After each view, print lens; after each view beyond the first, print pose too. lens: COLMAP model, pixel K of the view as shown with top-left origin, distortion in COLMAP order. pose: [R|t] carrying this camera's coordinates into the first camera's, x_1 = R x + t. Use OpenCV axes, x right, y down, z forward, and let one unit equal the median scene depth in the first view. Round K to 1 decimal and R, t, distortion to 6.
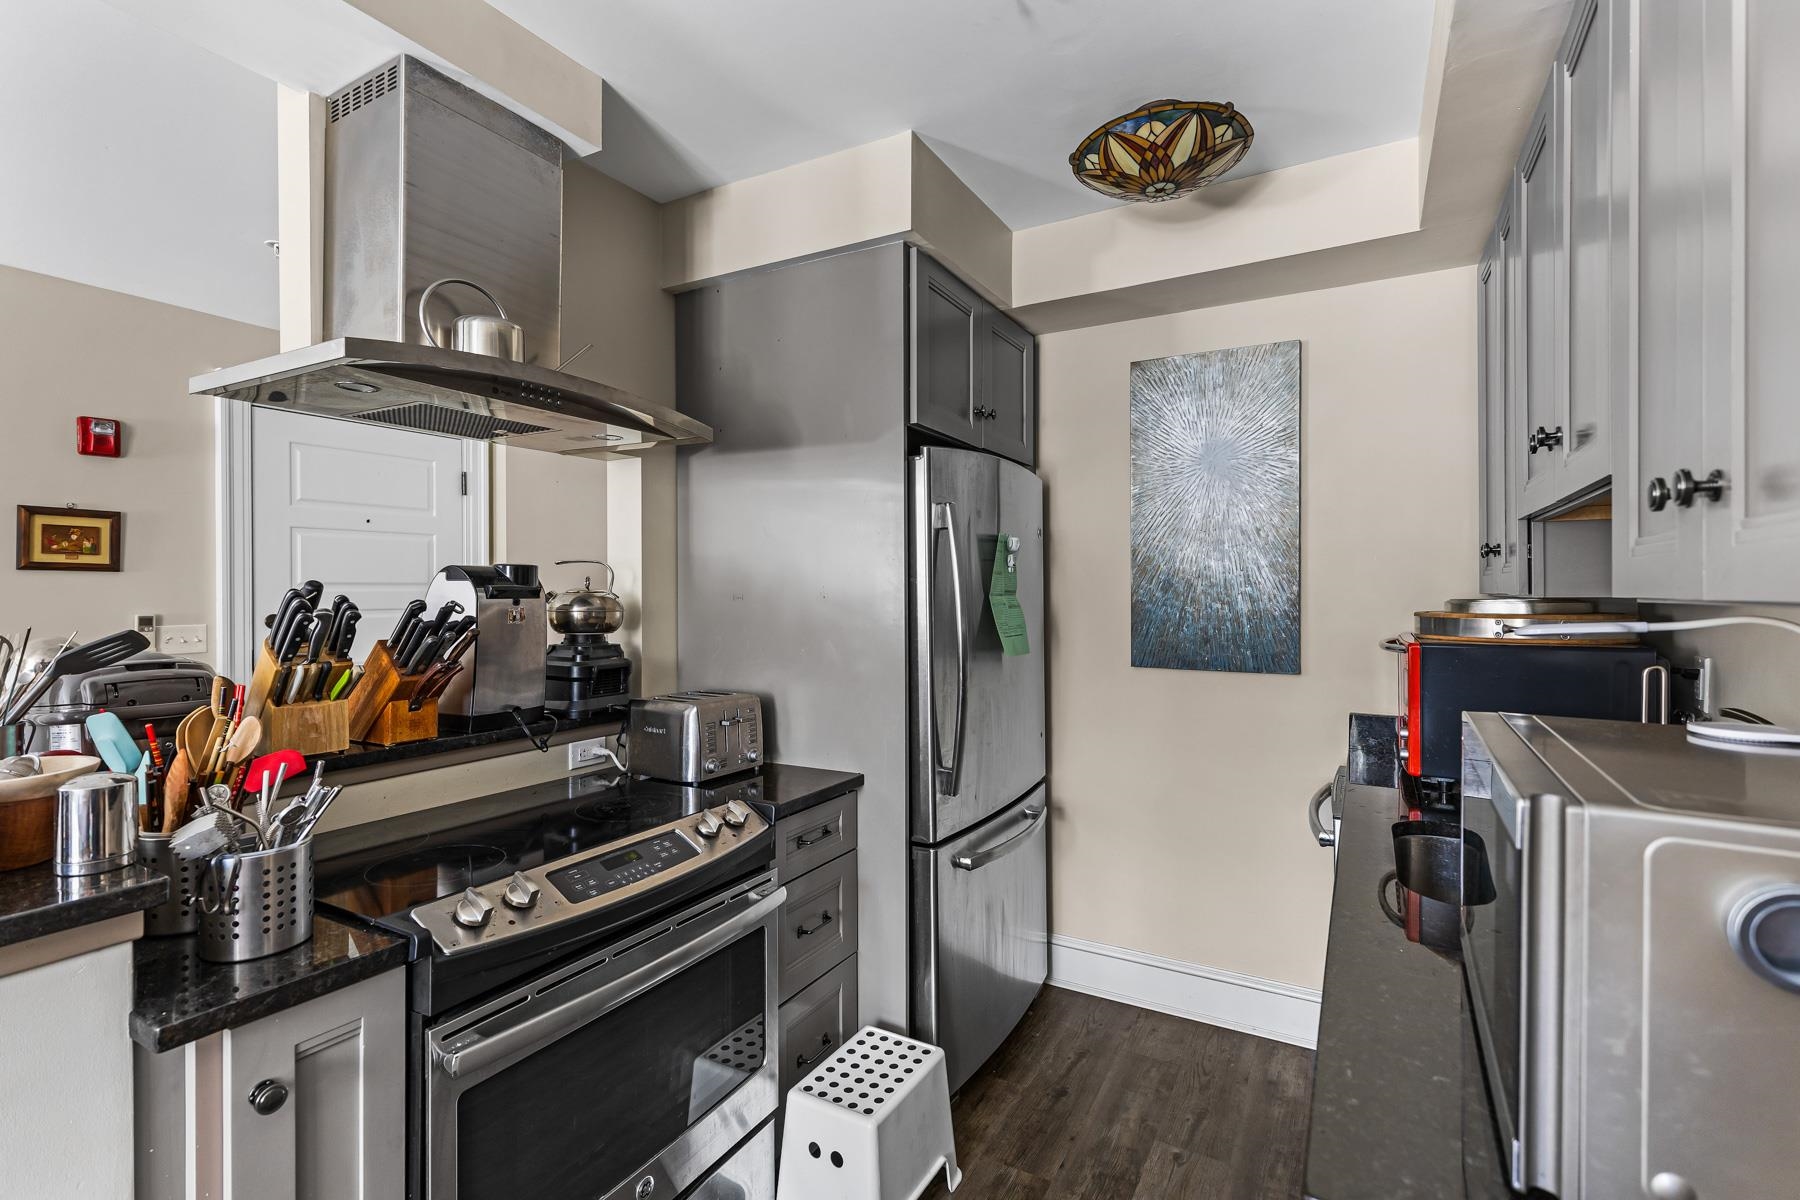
lens RADIAL K [[825.2, 0, 904.9], [0, 825.2, 593.7], [0, 0, 1]] dist [0.005783, -0.000001]
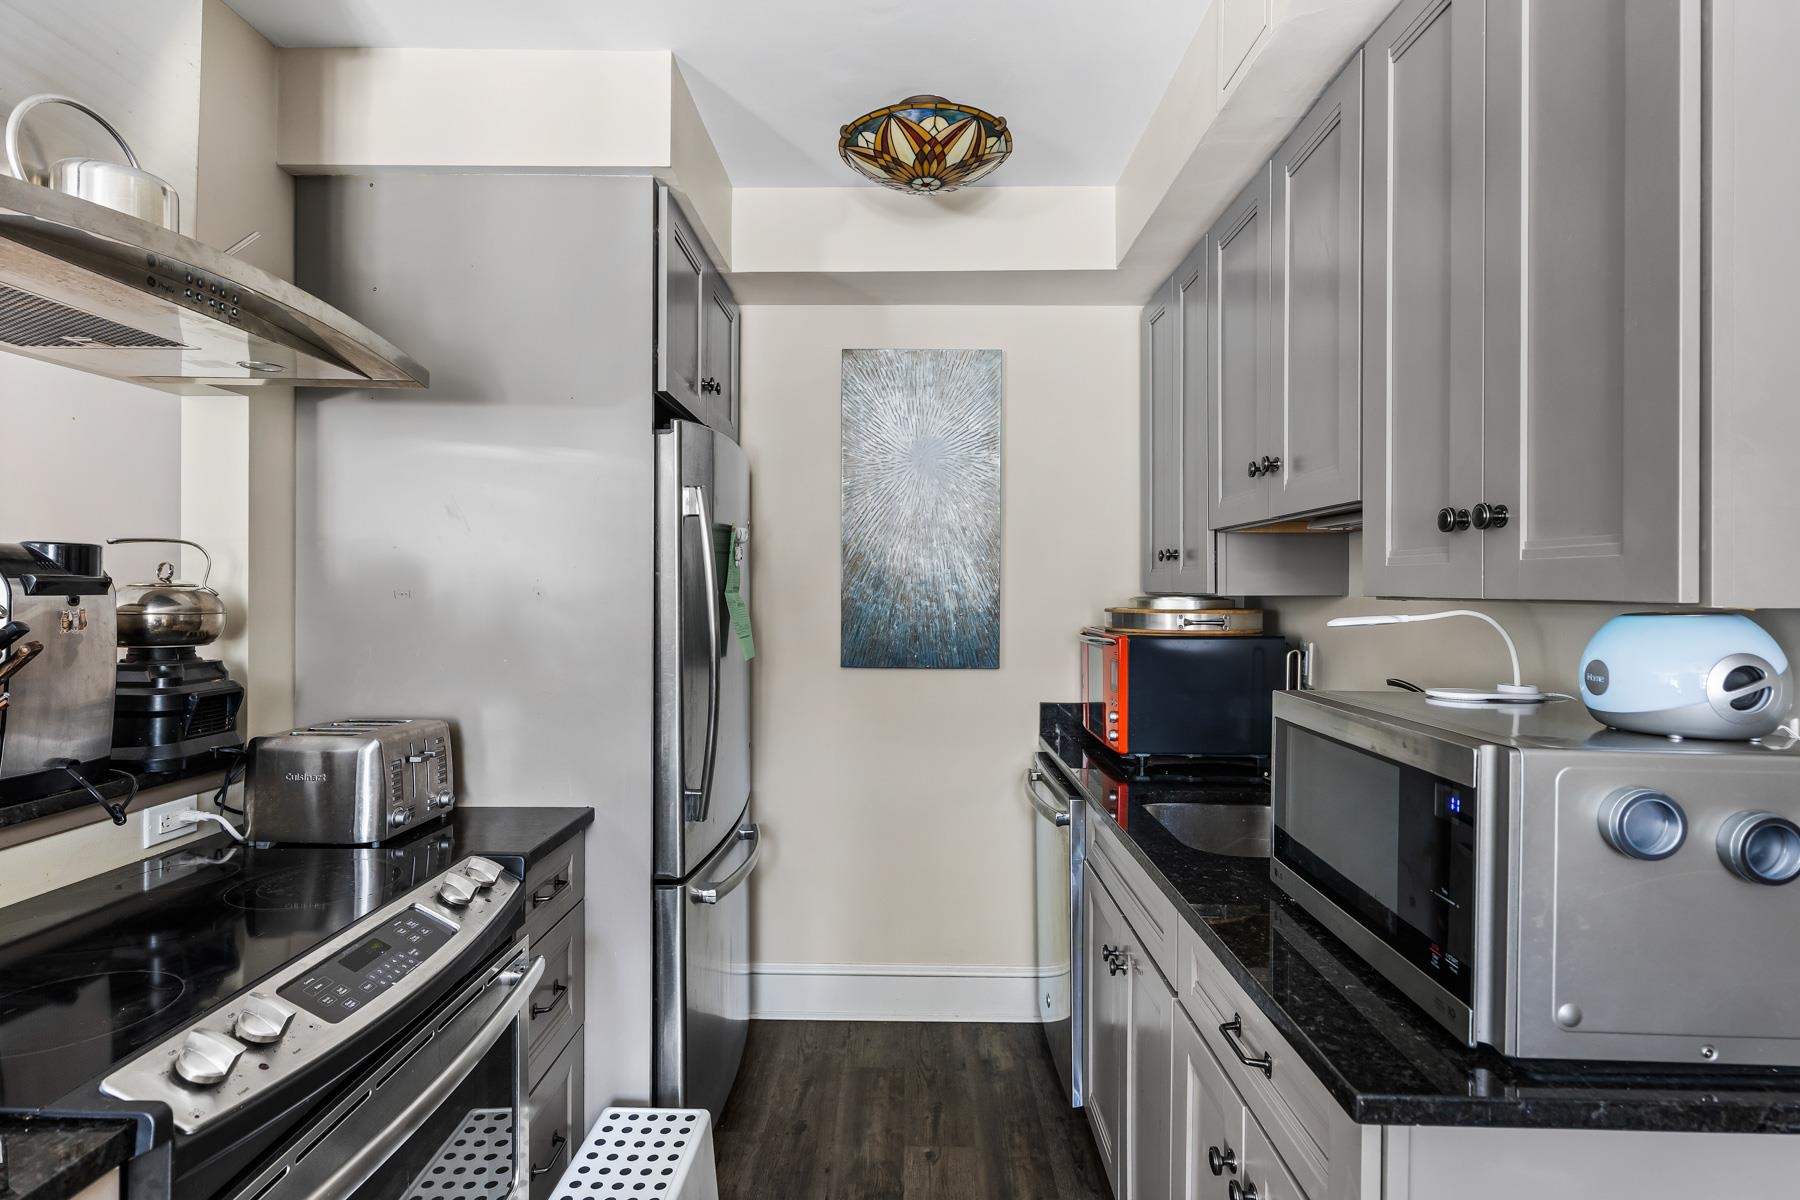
lens RADIAL K [[914.2, 0, 899.6], [0, 914.2, 588.8], [0, 0, 1]] dist [-0.000211, 0.000033]
pose [[0.878249, 0.004953, 0.478177, -0.233915], [-0.004338, 0.999988, -0.002390, -0.000056], [-0.478183, 0.000025, 0.878260, 0.049958]]
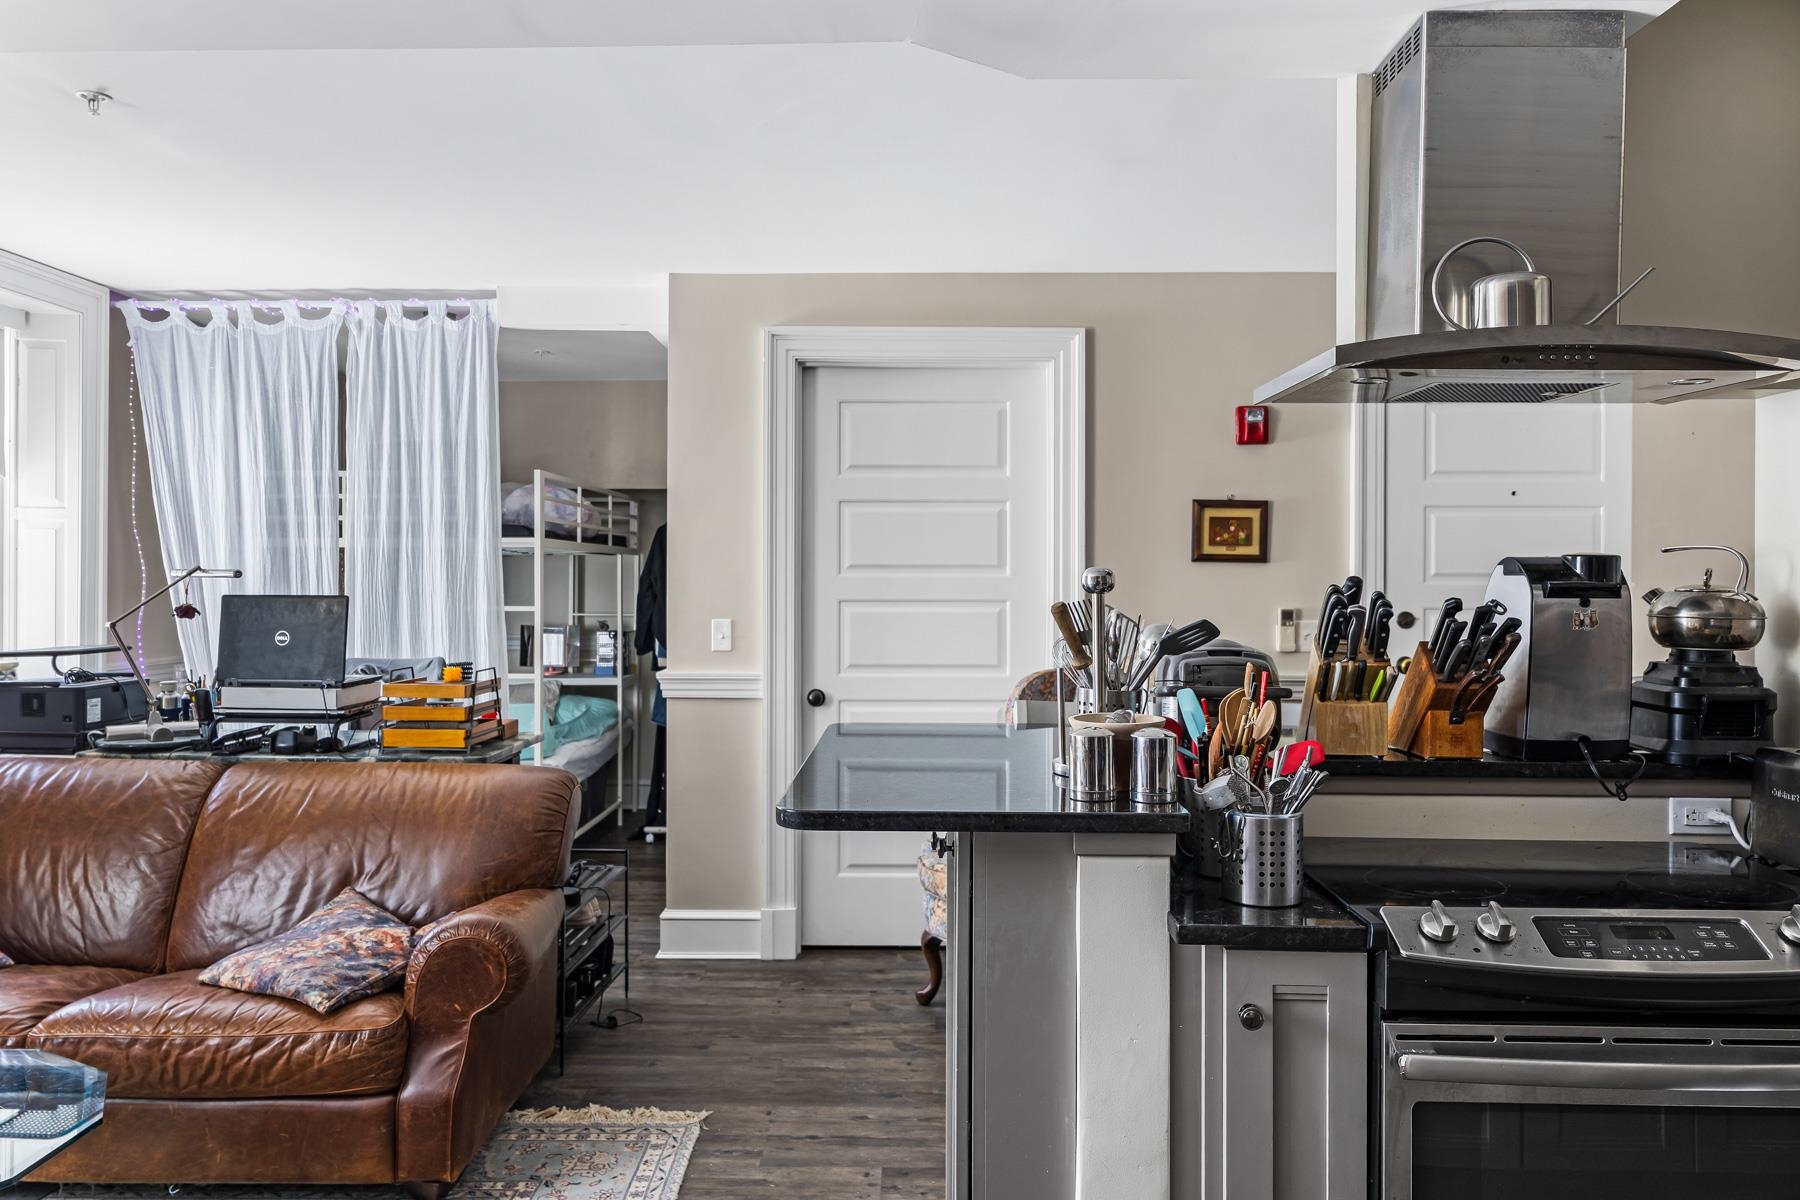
lens RADIAL K [[1314.1, 0, 880.2], [0, 1314.1, 574.8], [0, 0, 1]] dist [0.006130, 0.003196]
pose [[0.464344, 0.001718, -0.885653, 0.316501], [-0.009377, 0.999952, -0.002977, -0.006008], [0.885605, 0.009687, 0.464338, -0.168406]]
